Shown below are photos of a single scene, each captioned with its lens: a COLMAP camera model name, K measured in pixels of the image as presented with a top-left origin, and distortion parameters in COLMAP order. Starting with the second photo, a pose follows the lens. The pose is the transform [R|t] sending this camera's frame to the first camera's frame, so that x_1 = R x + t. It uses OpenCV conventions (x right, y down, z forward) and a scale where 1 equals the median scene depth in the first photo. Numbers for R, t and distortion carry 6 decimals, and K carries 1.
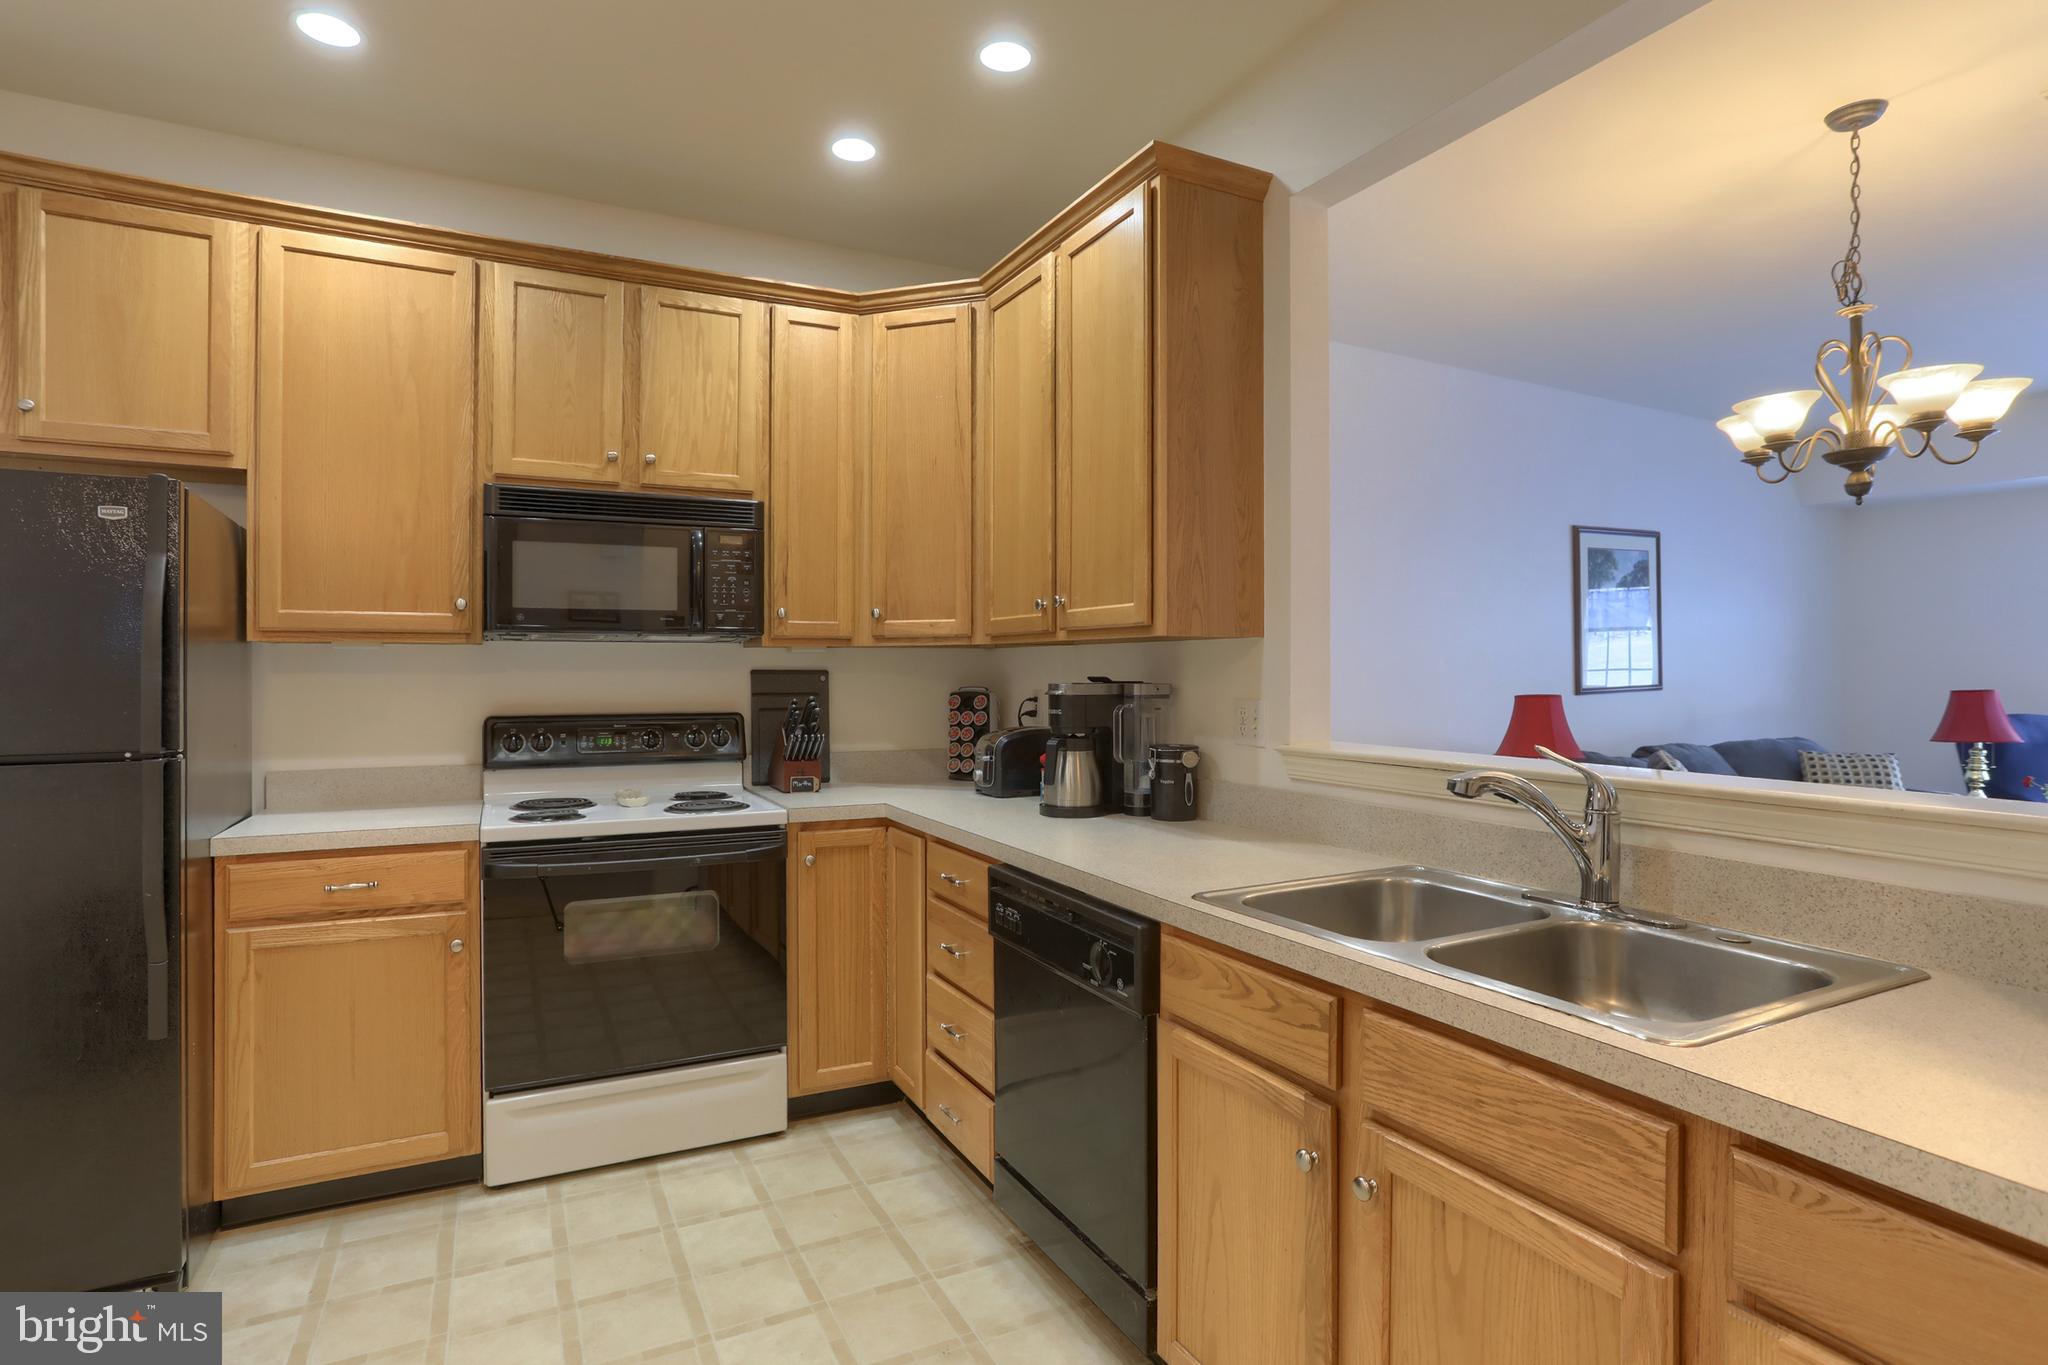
lens RADIAL K [[1046.4, 0, 1034.5], [0, 1046.4, 669.0], [0, 0, 1]] dist [-0.063572, 0.040089]
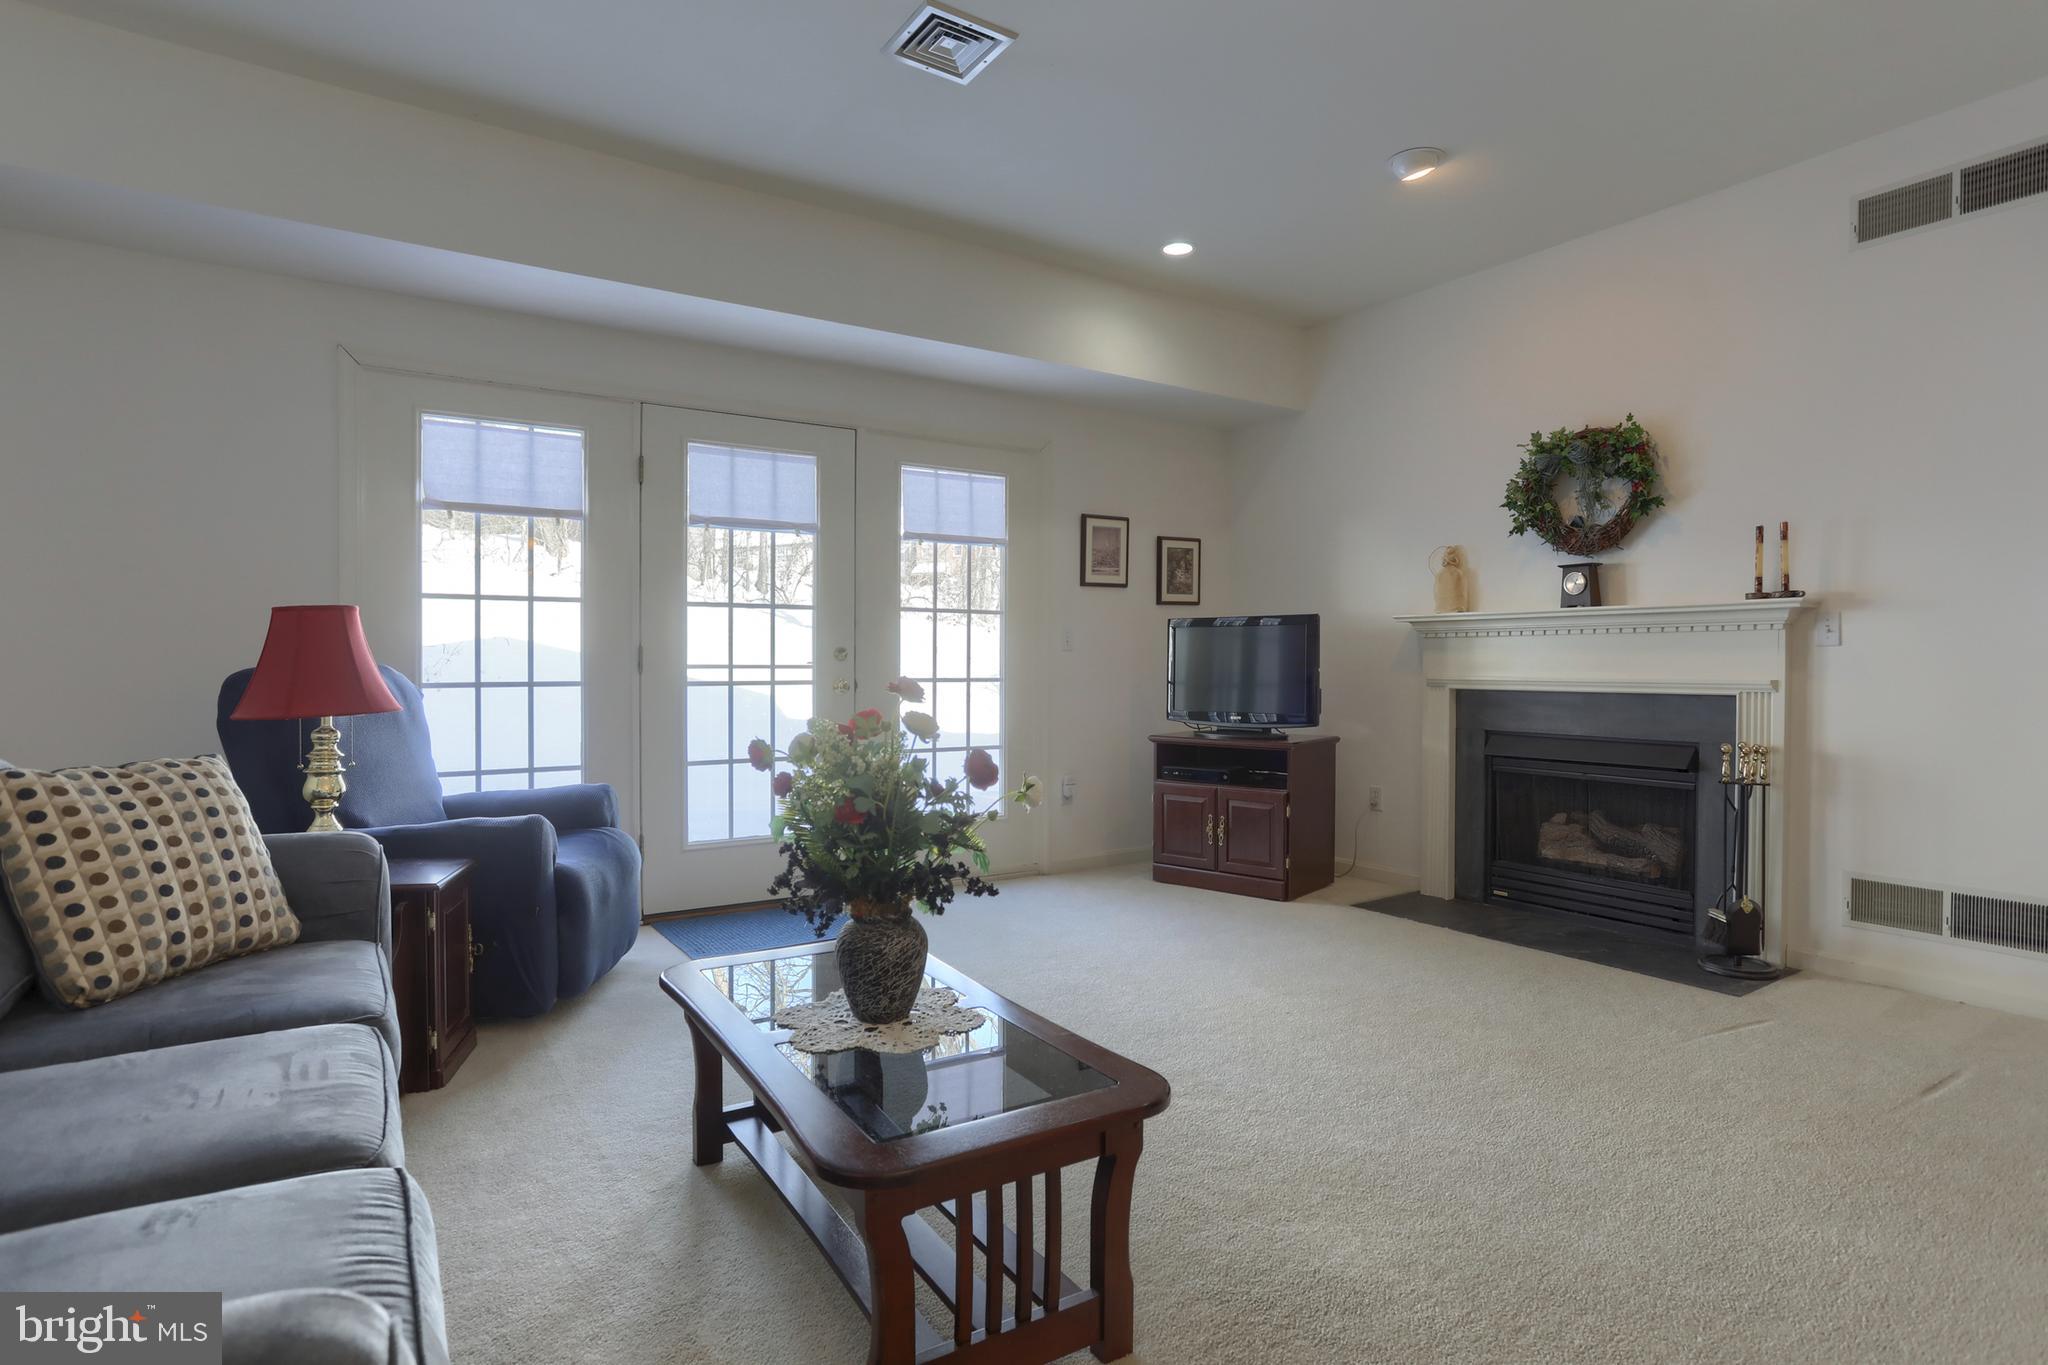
lens RADIAL K [[1048.4, 0, 1034.4], [0, 1048.4, 687.1], [0, 0, 1]] dist [-0.064125, 0.039990]
pose [[-0.122112, -0.025093, 0.992199, 0.830566], [-0.001628, 0.999684, 0.025082, 0.093607], [-0.992515, 0.001448, -0.122114, 1.510945]]
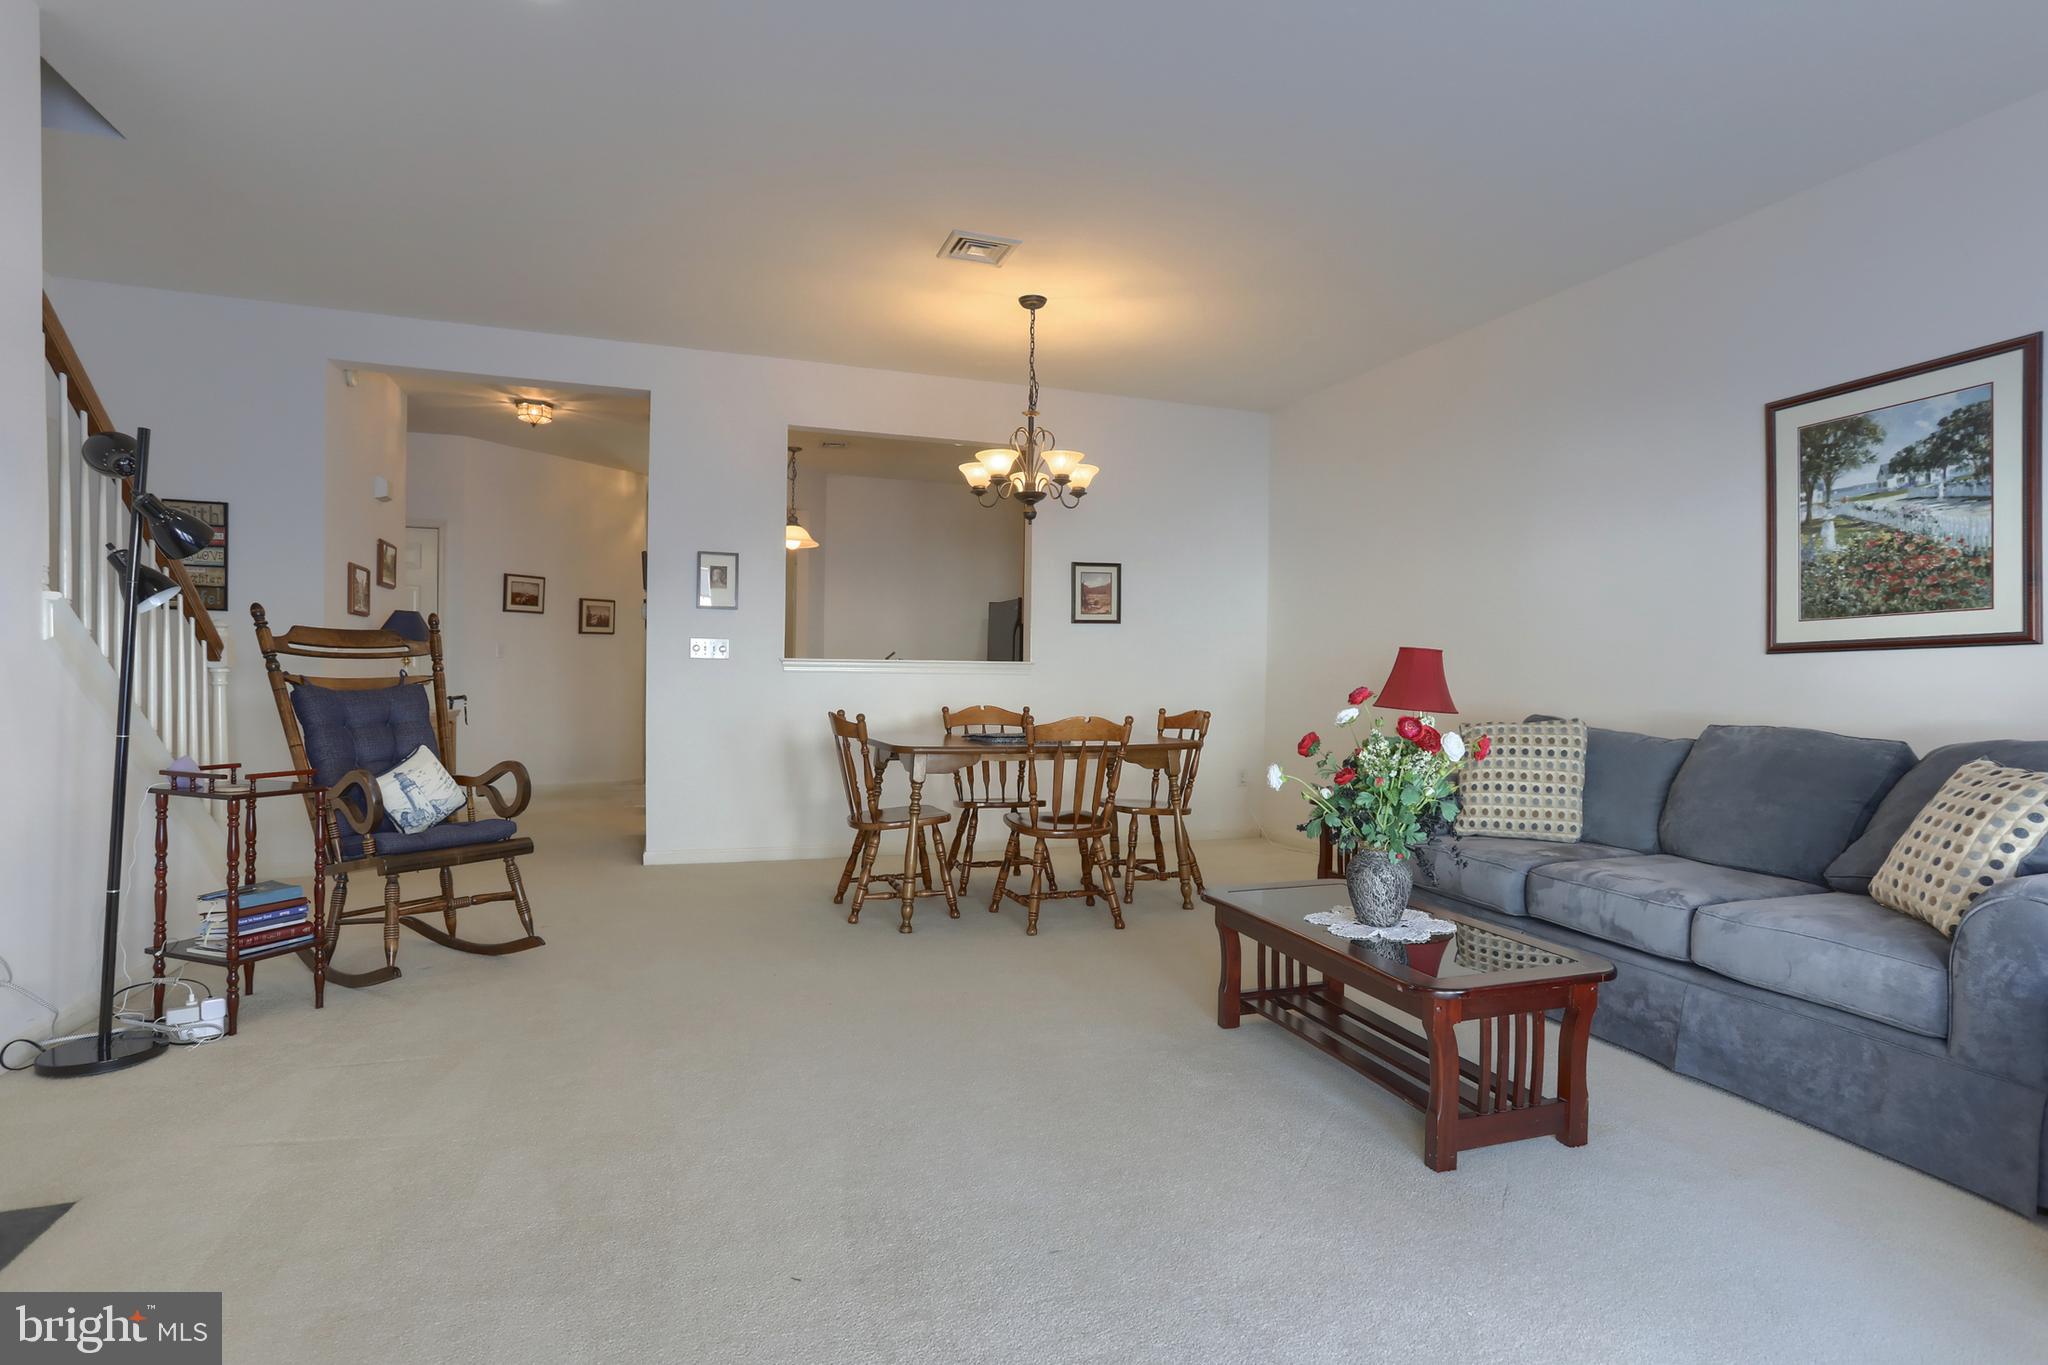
lens RADIAL K [[1046.4, 0, 1034.5], [0, 1046.4, 669.0], [0, 0, 1]] dist [-0.063572, 0.040089]
pose [[-0.127821, -0.005137, -0.991784, 2.653388], [-0.007457, 0.999963, -0.004218, 0.086411], [0.991769, 0.006856, -0.127854, 1.304610]]
